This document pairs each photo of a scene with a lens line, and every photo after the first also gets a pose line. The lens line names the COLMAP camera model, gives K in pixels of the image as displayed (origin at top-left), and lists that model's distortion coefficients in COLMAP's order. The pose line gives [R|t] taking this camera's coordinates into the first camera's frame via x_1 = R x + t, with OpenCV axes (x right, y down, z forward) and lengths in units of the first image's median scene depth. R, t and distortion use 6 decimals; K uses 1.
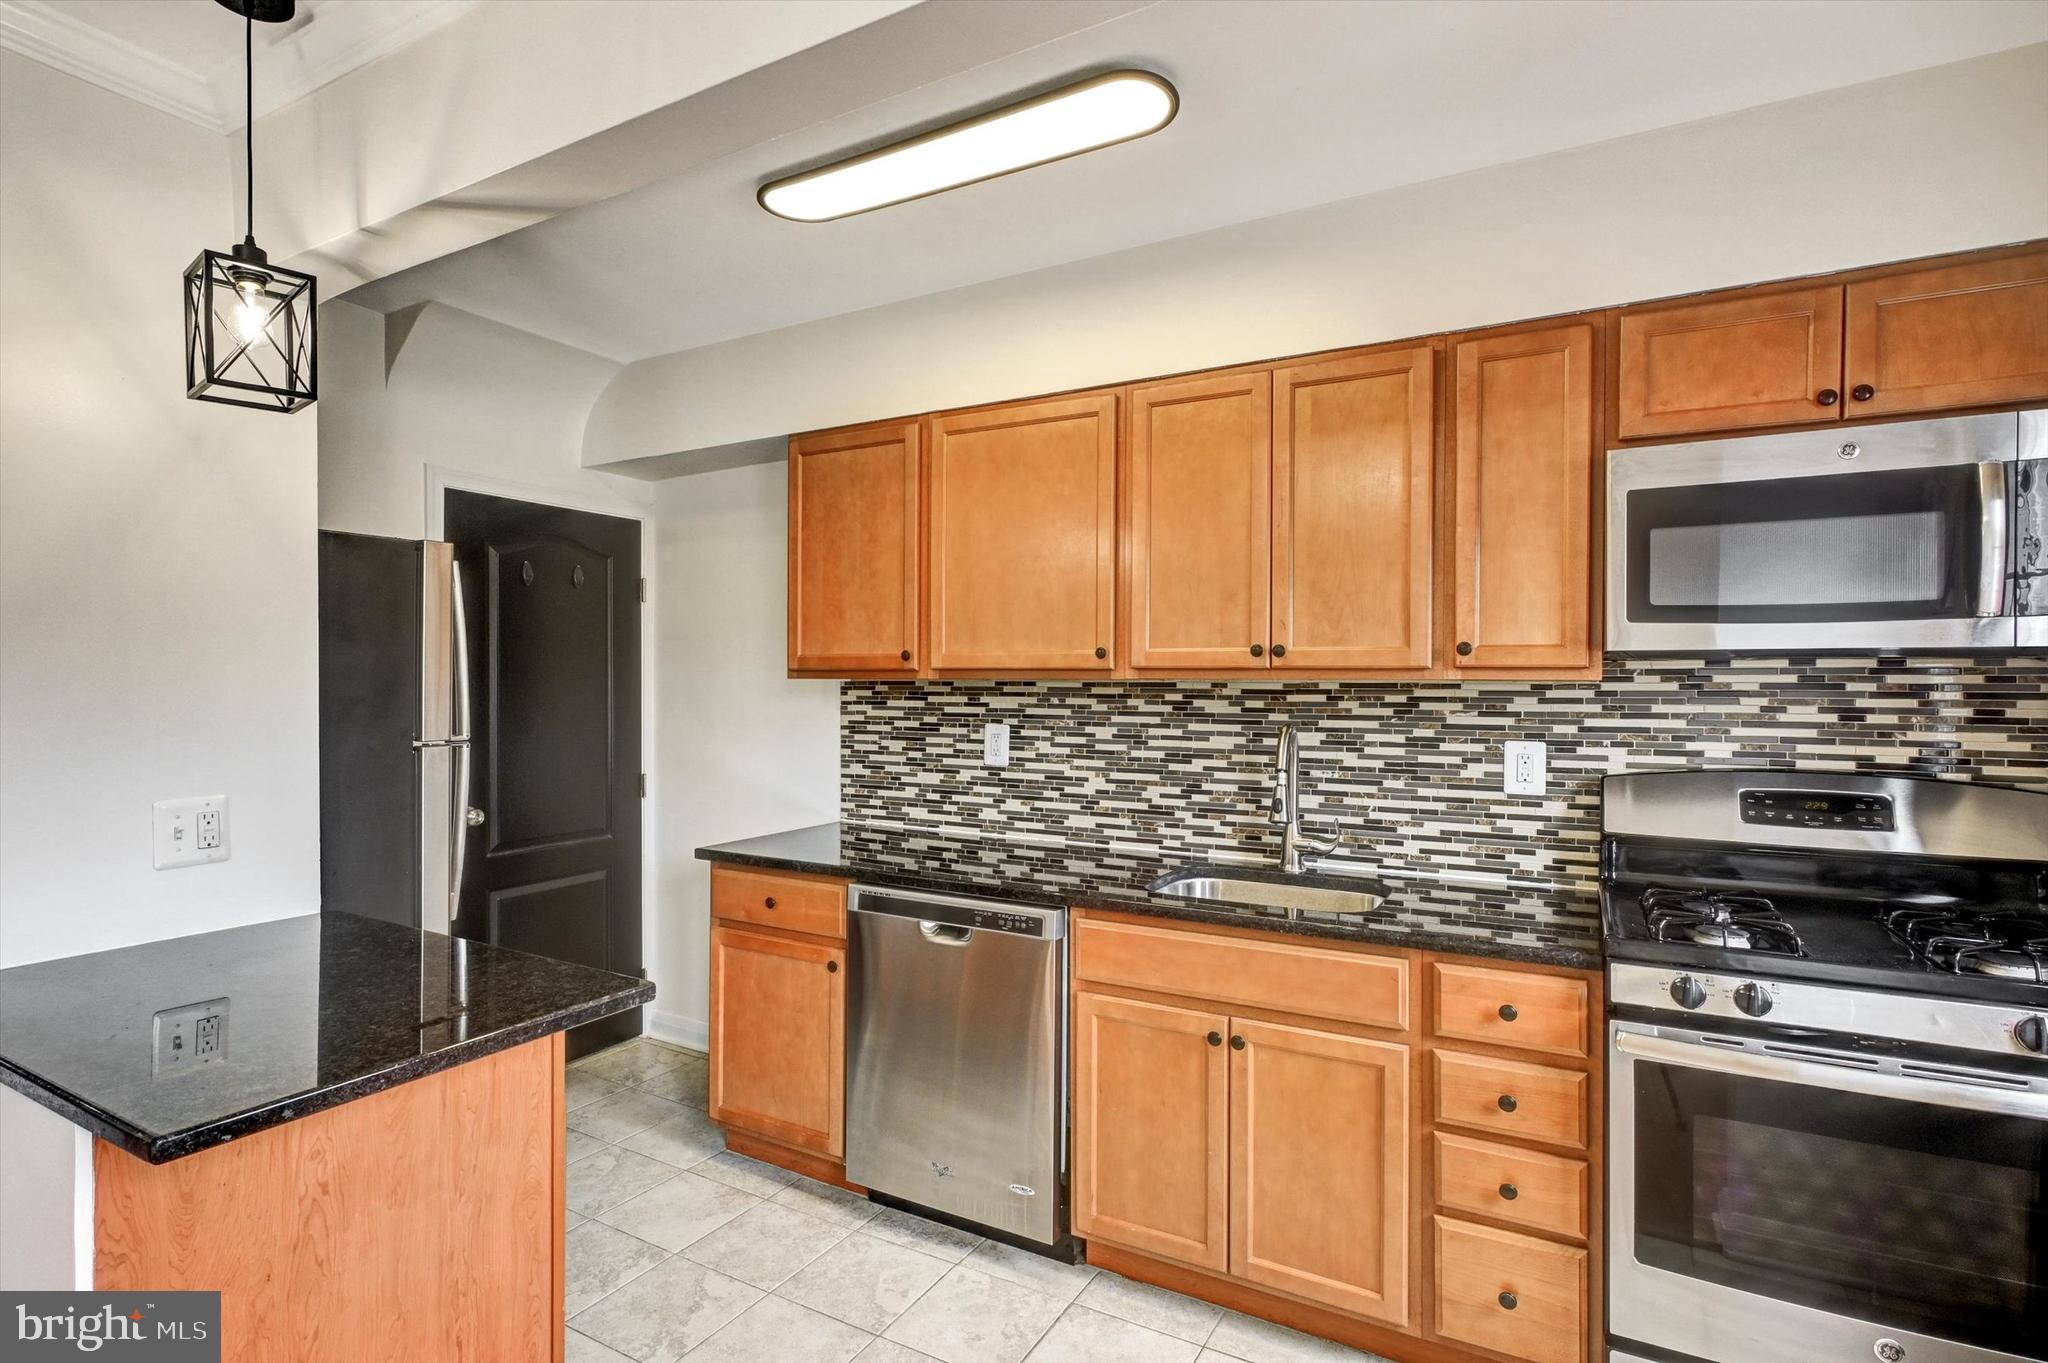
lens RADIAL K [[1016.7, 0, 1018.2], [0, 1016.7, 684.3], [0, 0, 1]] dist [-0.005207, 0.004122]
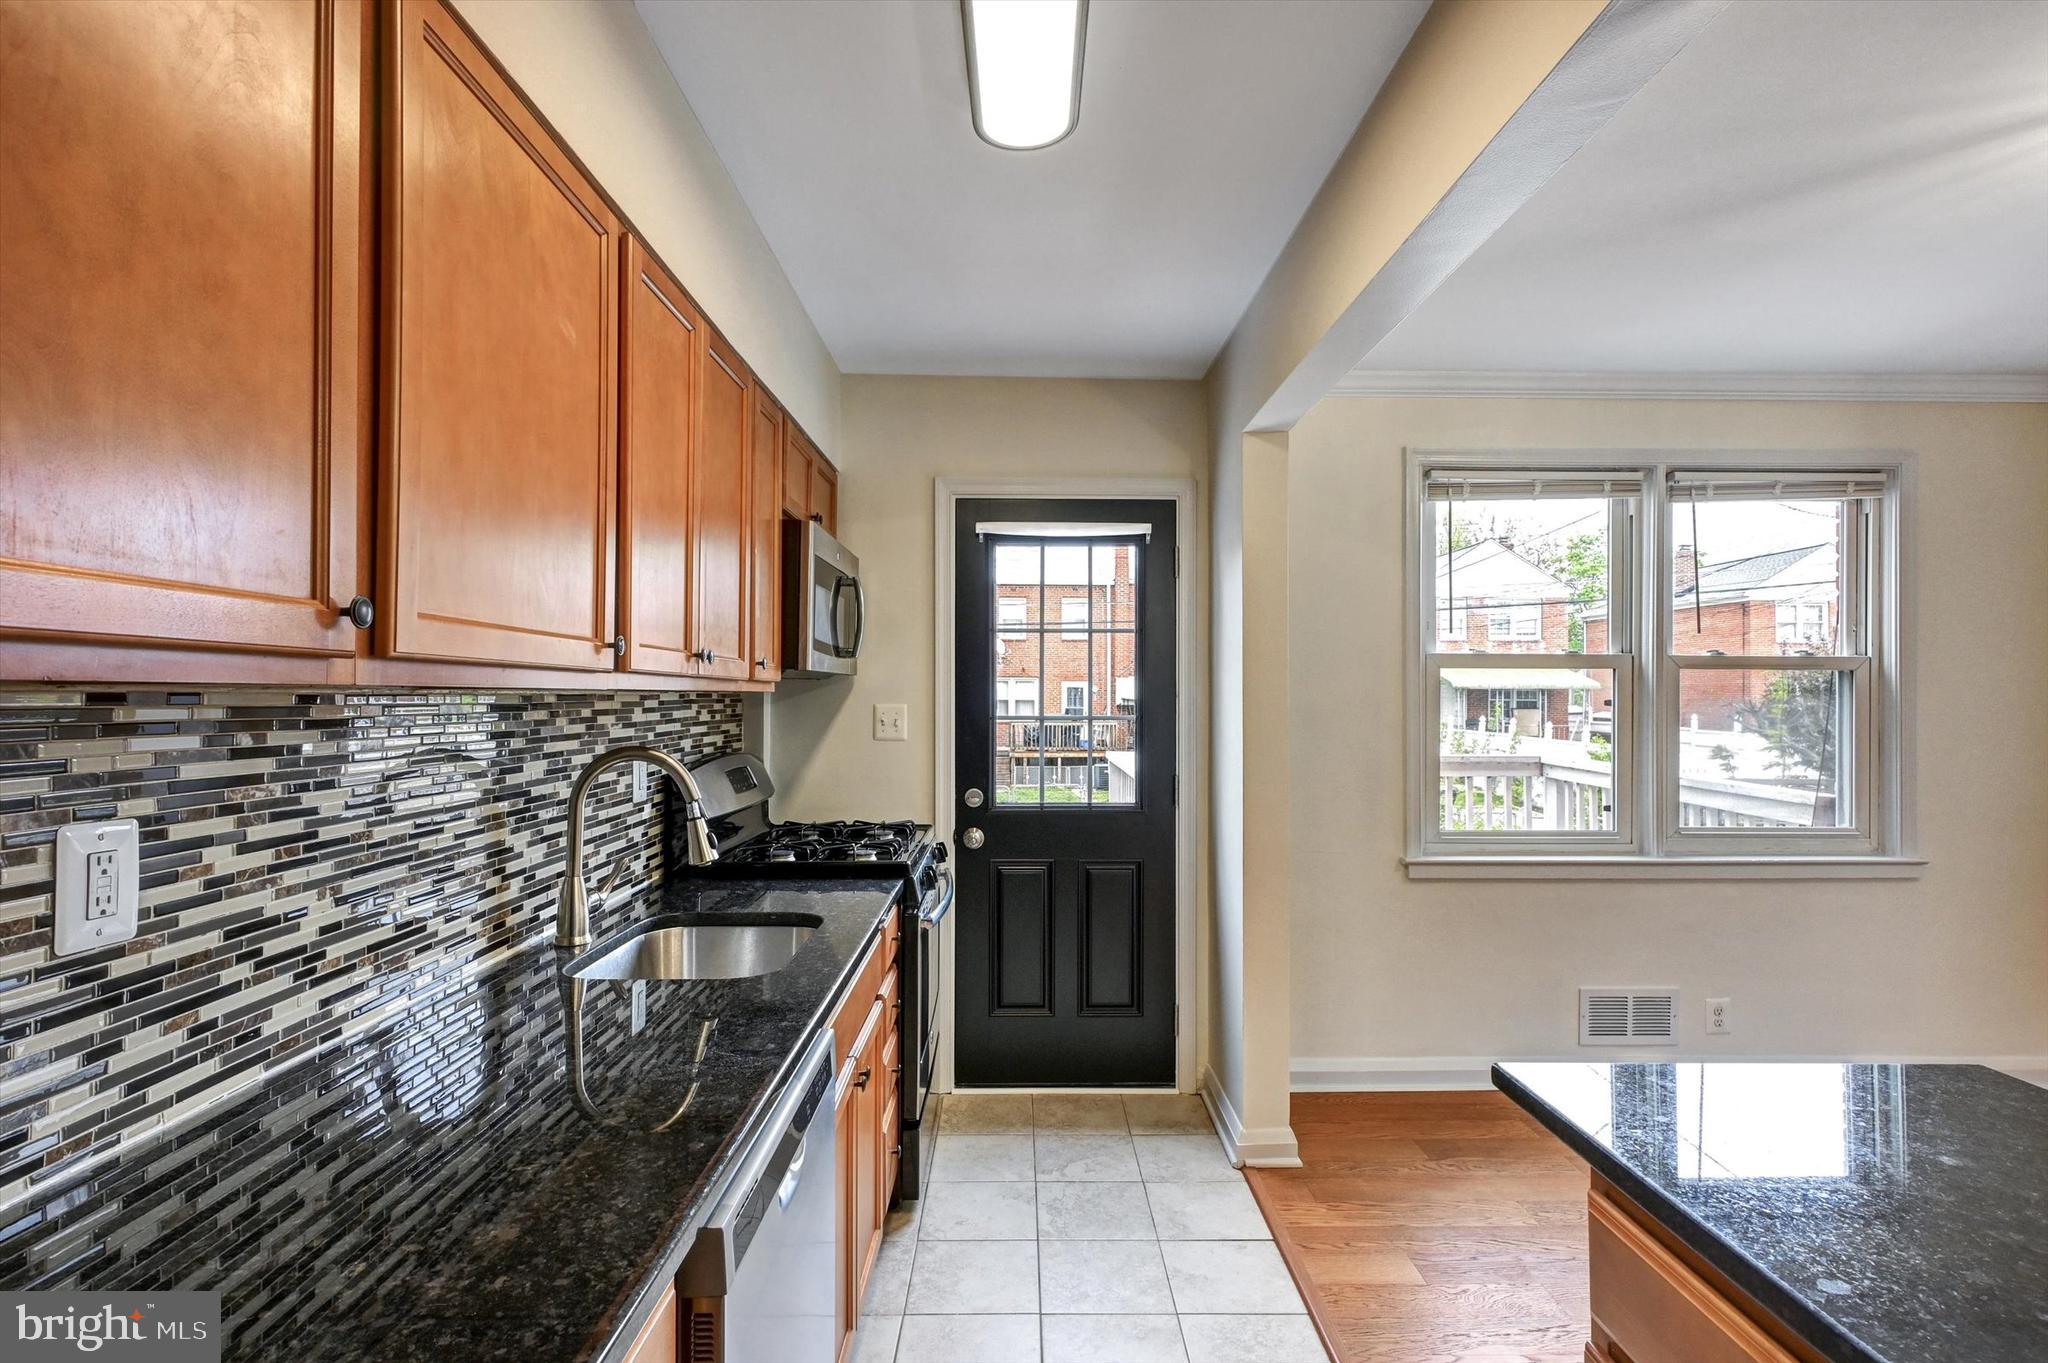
lens RADIAL K [[1016.7, 0, 1029.5], [0, 1016.7, 683.5], [0, 0, 1]] dist [-0.005207, 0.004122]
pose [[-0.500307, 0.006617, 0.865823, -0.564594], [0.001852, 0.999977, -0.006572, -0.003970], [-0.865846, -0.001685, -0.500308, 1.110702]]
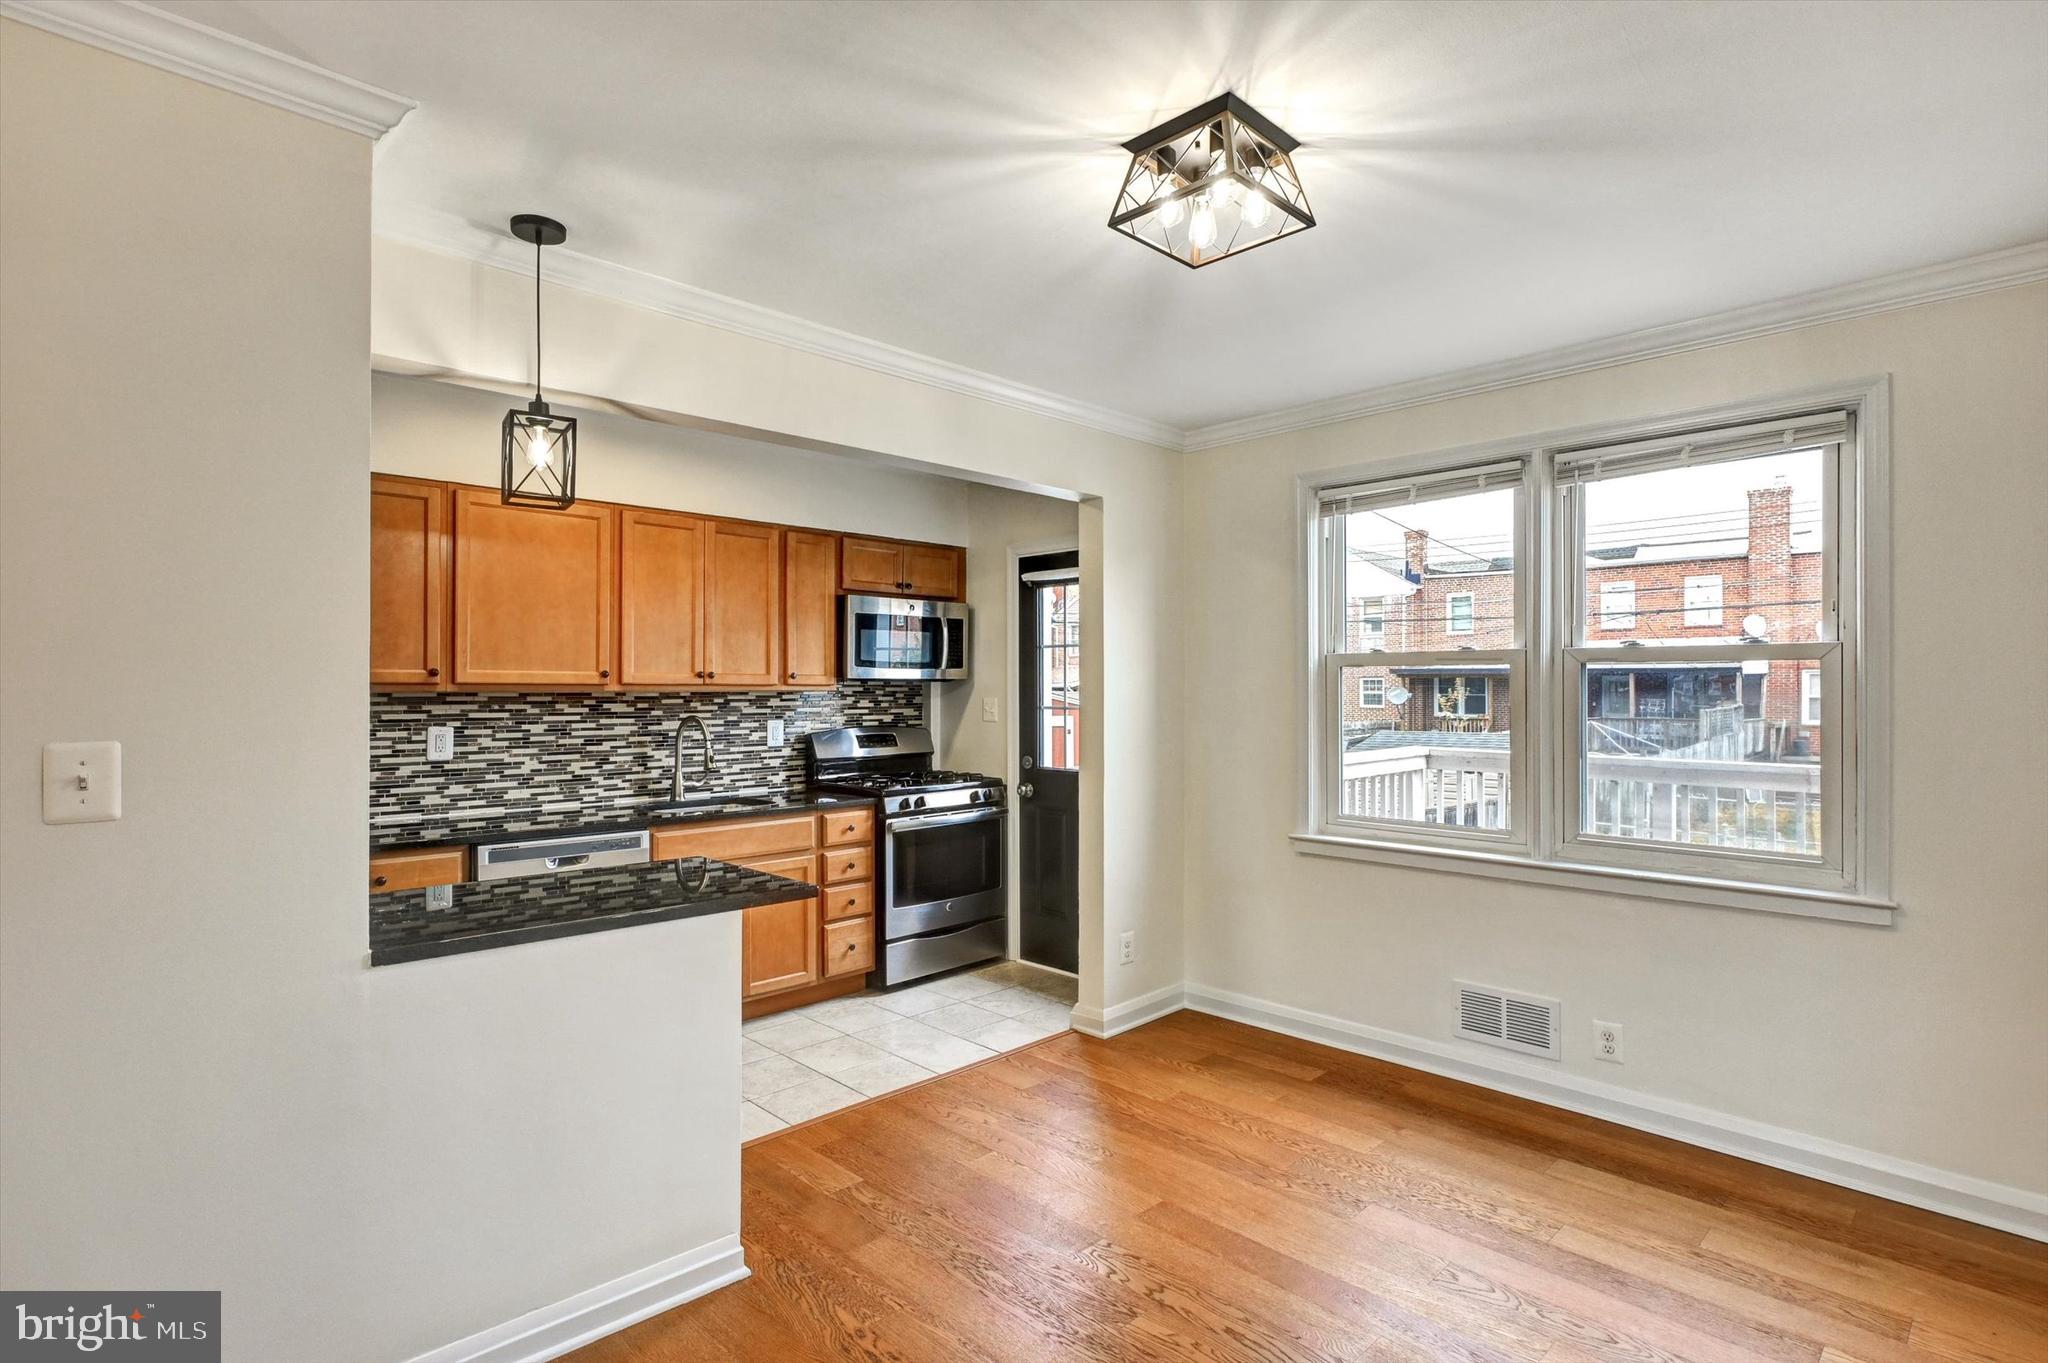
lens RADIAL K [[1016.7, 0, 1022.7], [0, 1016.7, 677.4], [0, 0, 1]] dist [-0.005207, 0.004122]
pose [[0.282129, 0.008870, 0.959336, -1.257841], [0.007233, 0.999909, -0.011373, -0.003109], [-0.959349, 0.010148, 0.282039, -0.055817]]
